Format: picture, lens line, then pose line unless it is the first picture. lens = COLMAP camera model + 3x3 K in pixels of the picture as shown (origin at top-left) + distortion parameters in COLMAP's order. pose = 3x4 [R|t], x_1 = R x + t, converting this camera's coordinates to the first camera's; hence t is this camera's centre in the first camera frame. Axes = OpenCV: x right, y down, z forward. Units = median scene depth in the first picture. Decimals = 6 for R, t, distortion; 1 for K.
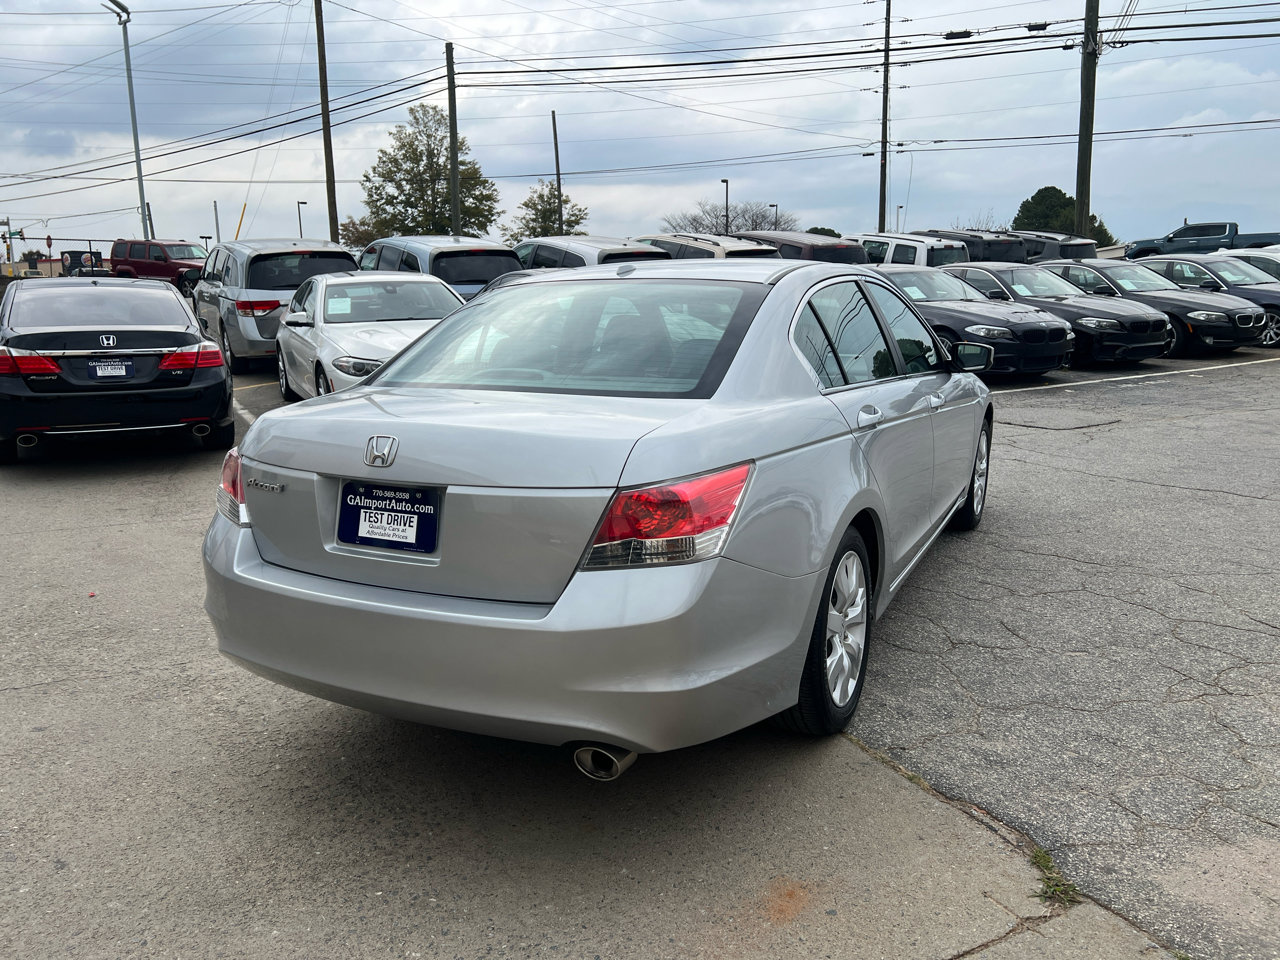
lens RADIAL K [[955.4, 0, 630.8], [0, 955.4, 478.9], [0, 0, 1]] dist [0.056798, -0.066976]
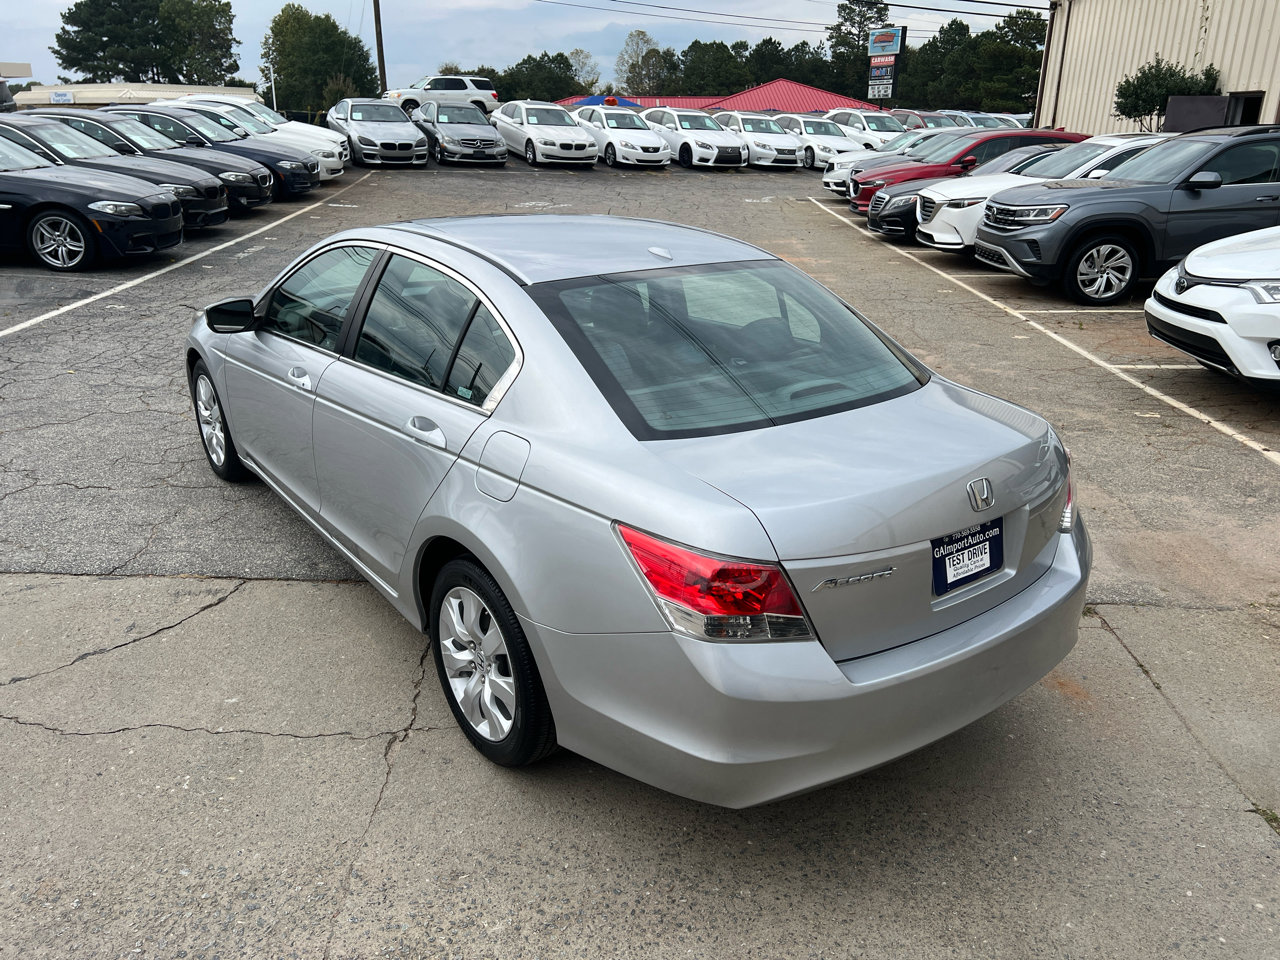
lens RADIAL K [[956.5, 0, 638.3], [0, 956.5, 476.1], [0, 0, 1]] dist [0.049437, -0.053877]
pose [[0.430942, -0.291206, 0.854101, -0.204542], [0.146187, 0.956525, 0.252369, -0.057180], [-0.890460, 0.016102, 0.454777, 0.135672]]
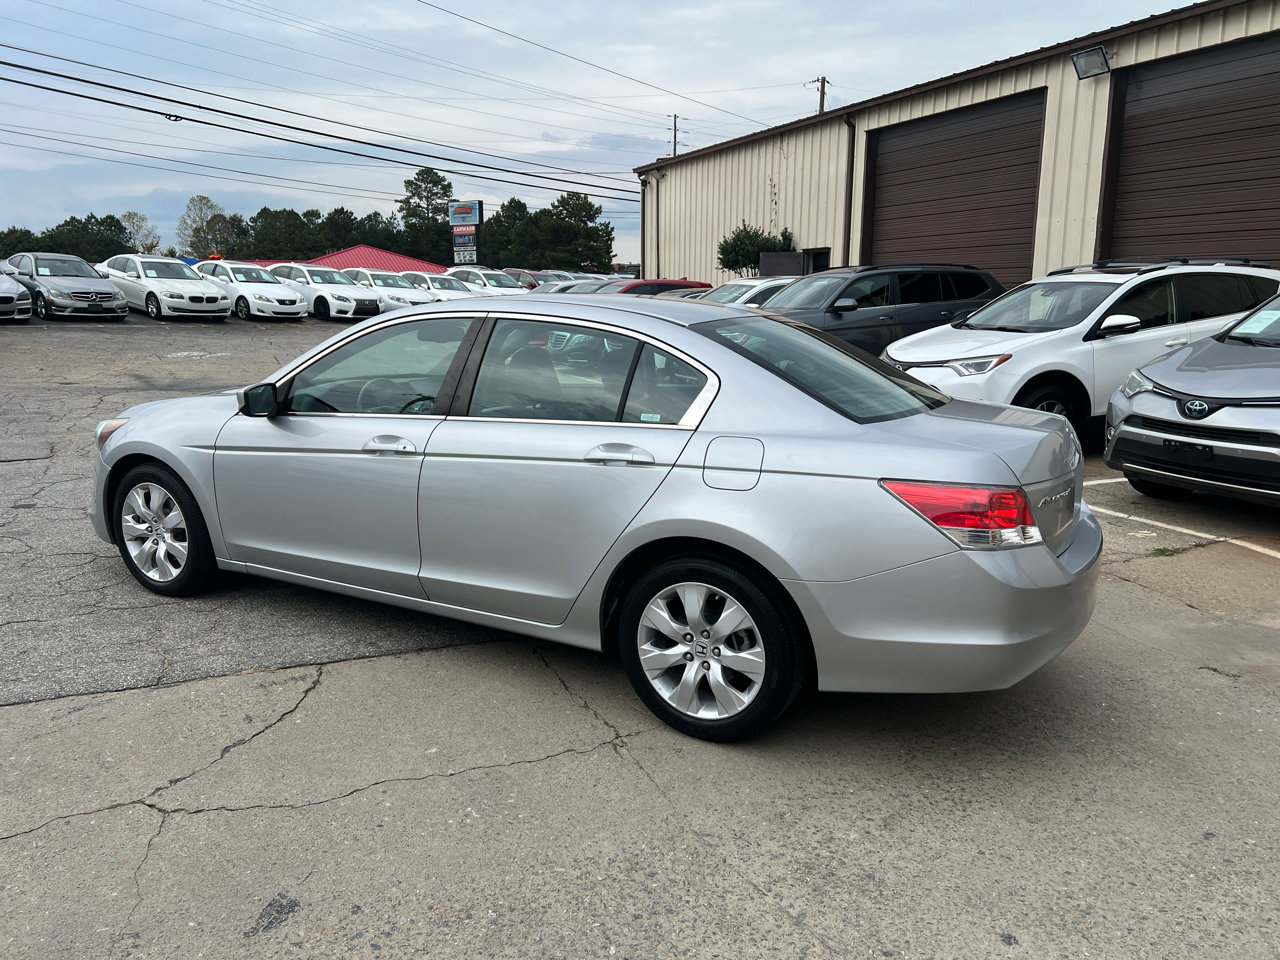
lens RADIAL K [[951.3, 0, 638.3], [0, 951.3, 476.9], [0, 0, 1]] dist [0.060237, -0.065791]
pose [[0.021375, -0.174544, 0.984417, -0.271130], [0.177491, 0.969664, 0.168074, -0.053927], [-0.983890, 0.171133, 0.051707, 0.250579]]
